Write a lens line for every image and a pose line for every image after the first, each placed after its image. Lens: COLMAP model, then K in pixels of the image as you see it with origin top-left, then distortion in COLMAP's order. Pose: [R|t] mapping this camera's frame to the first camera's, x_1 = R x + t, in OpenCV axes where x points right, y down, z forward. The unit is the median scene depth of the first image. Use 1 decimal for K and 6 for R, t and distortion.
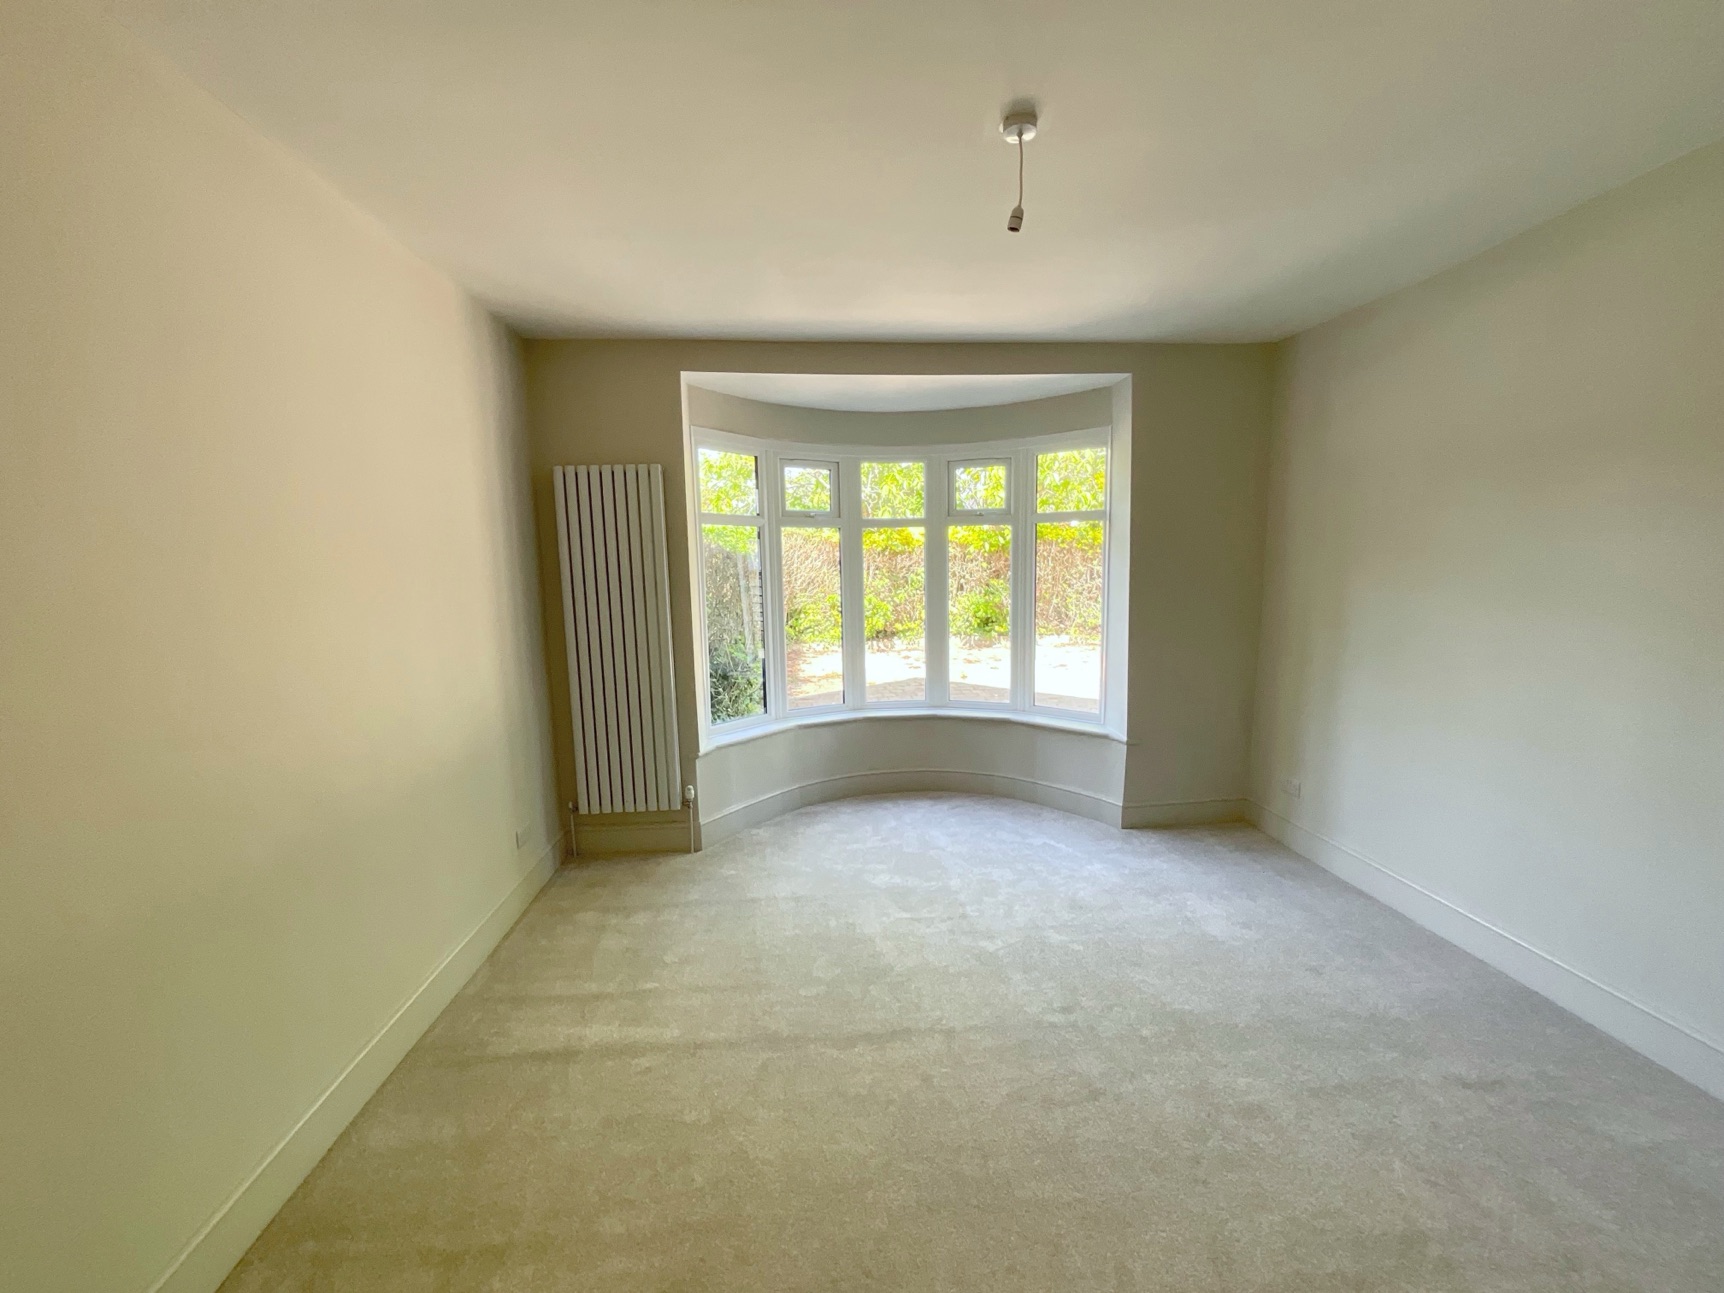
lens RADIAL K [[691.5, 0, 864.5], [0, 691.5, 648.2], [0, 0, 1]] dist [-0.013547, 0.005553]
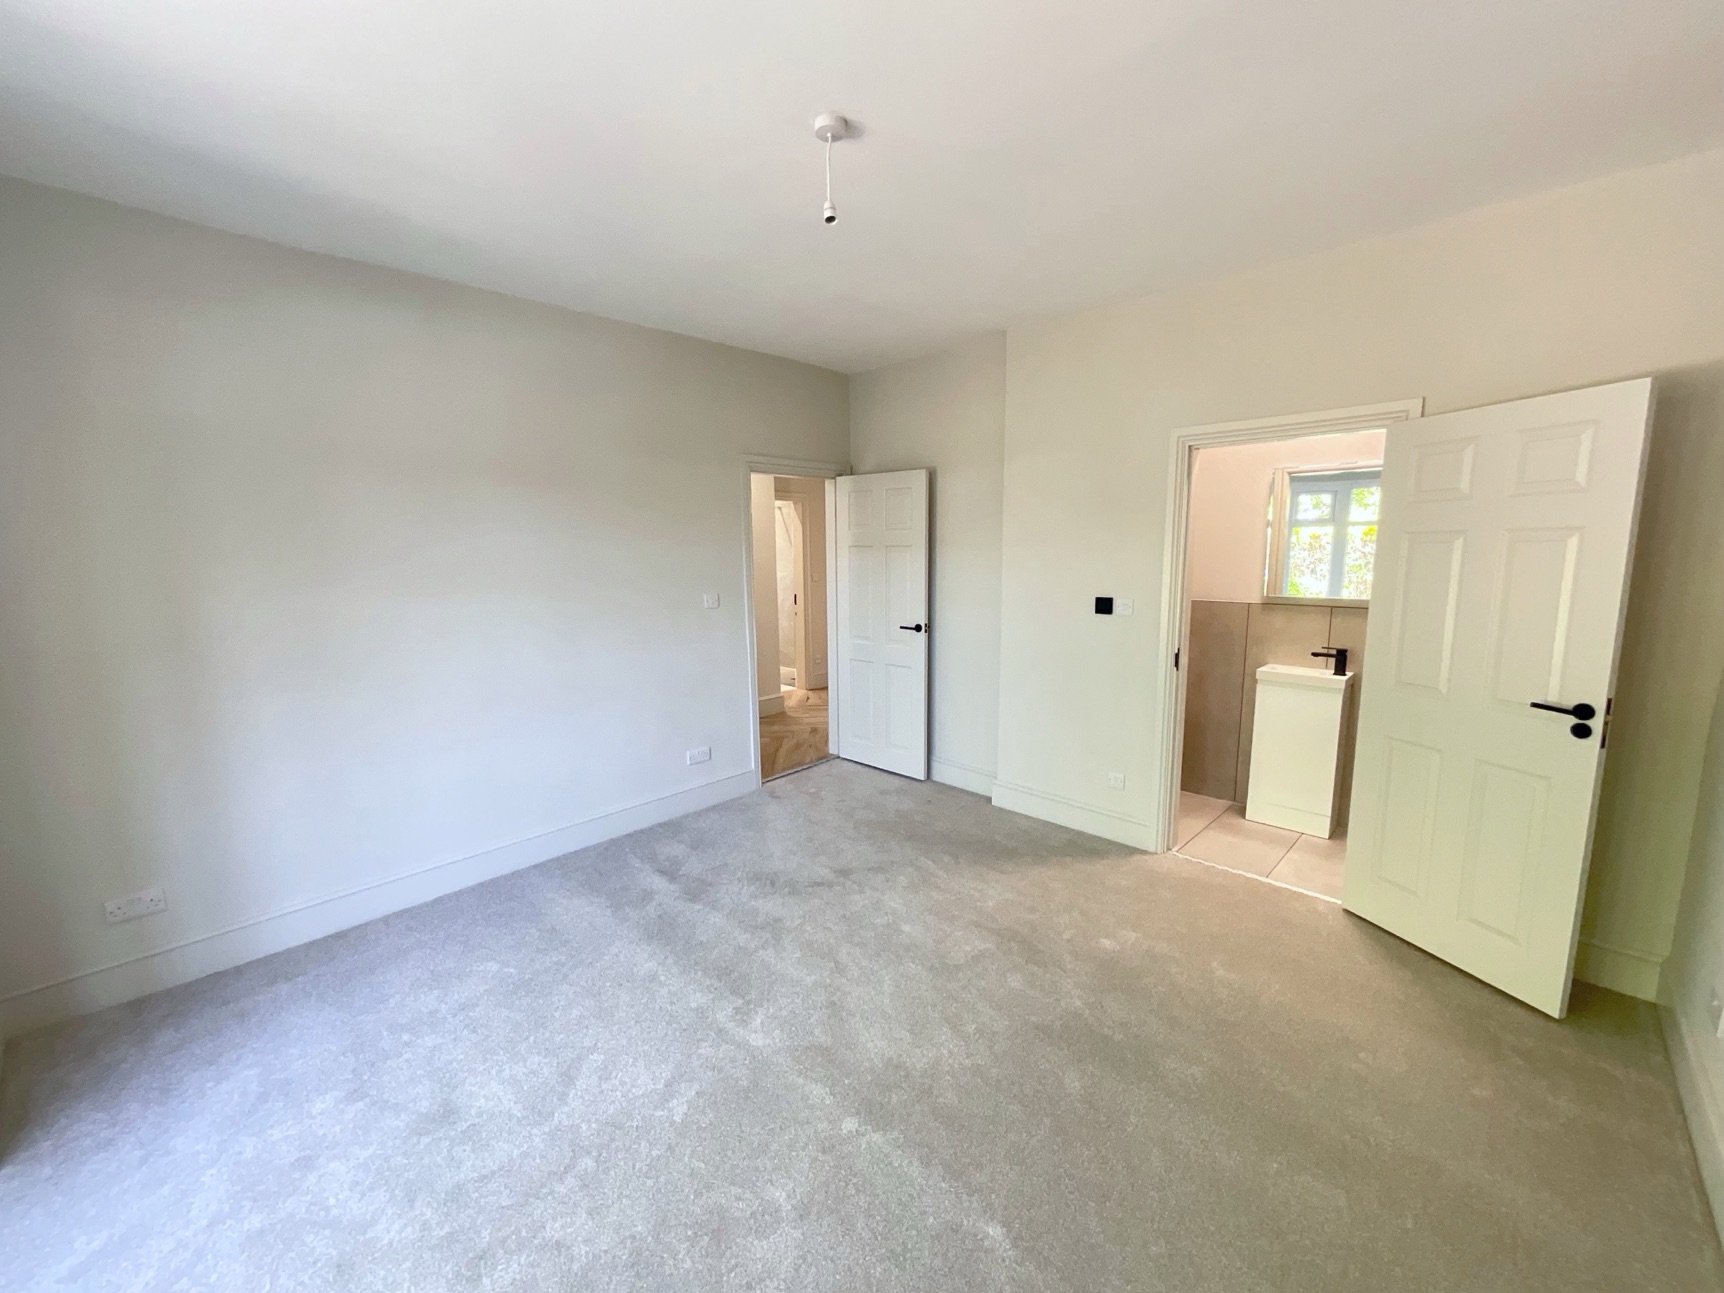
lens RADIAL K [[691.5, 0, 864.5], [0, 691.5, 648.2], [0, 0, 1]] dist [-0.013547, 0.005553]
pose [[-0.672210, -0.081487, 0.735863, -0.305295], [0.114109, 0.970645, 0.211726, -0.097275], [-0.731514, 0.226293, -0.643179, 0.850934]]
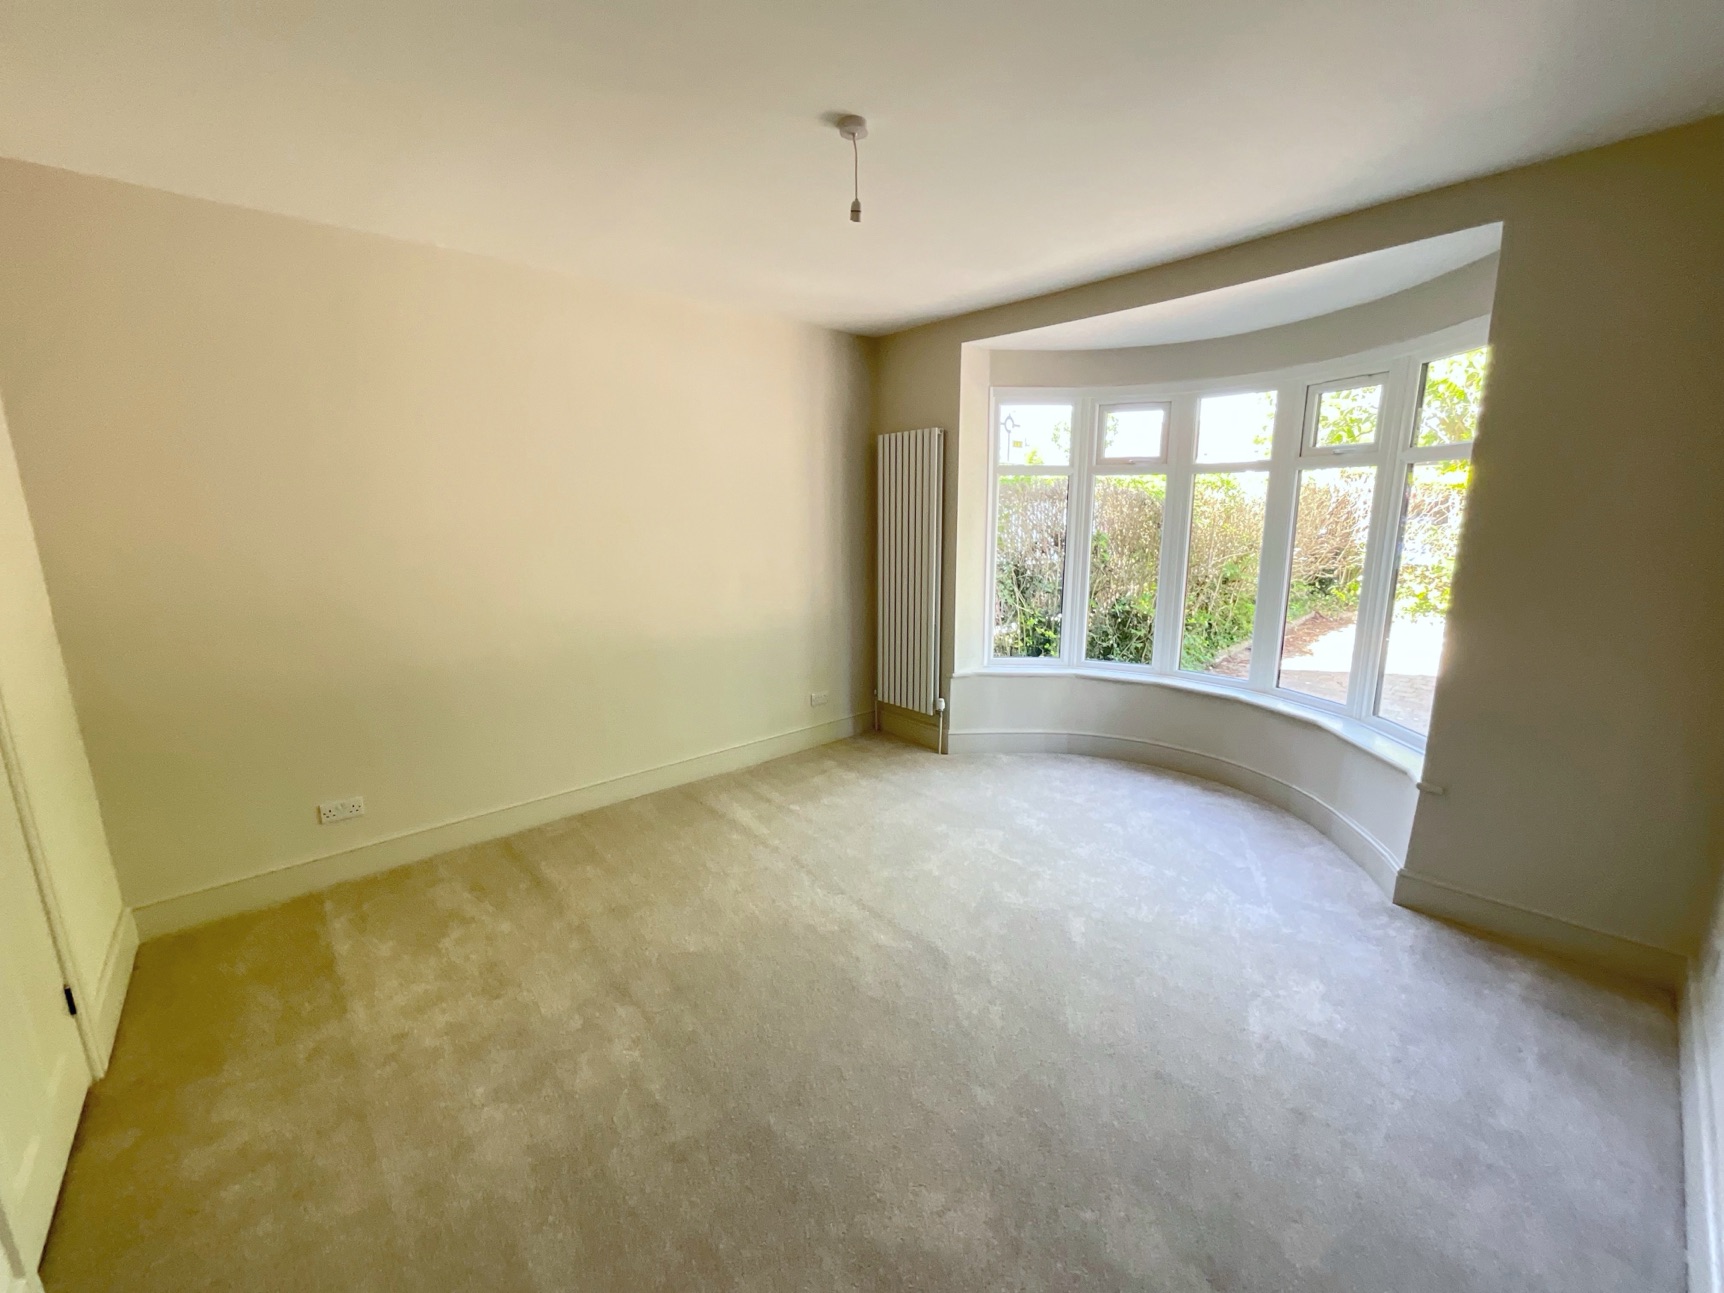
lens RADIAL K [[691.5, 0, 864.5], [0, 691.5, 648.2], [0, 0, 1]] dist [-0.013547, 0.005553]
pose [[0.609557, 0.170025, -0.774295, 0.578633], [-0.105601, 0.985440, 0.133256, -0.033584], [0.785677, 0.000539, 0.618636, 0.148972]]
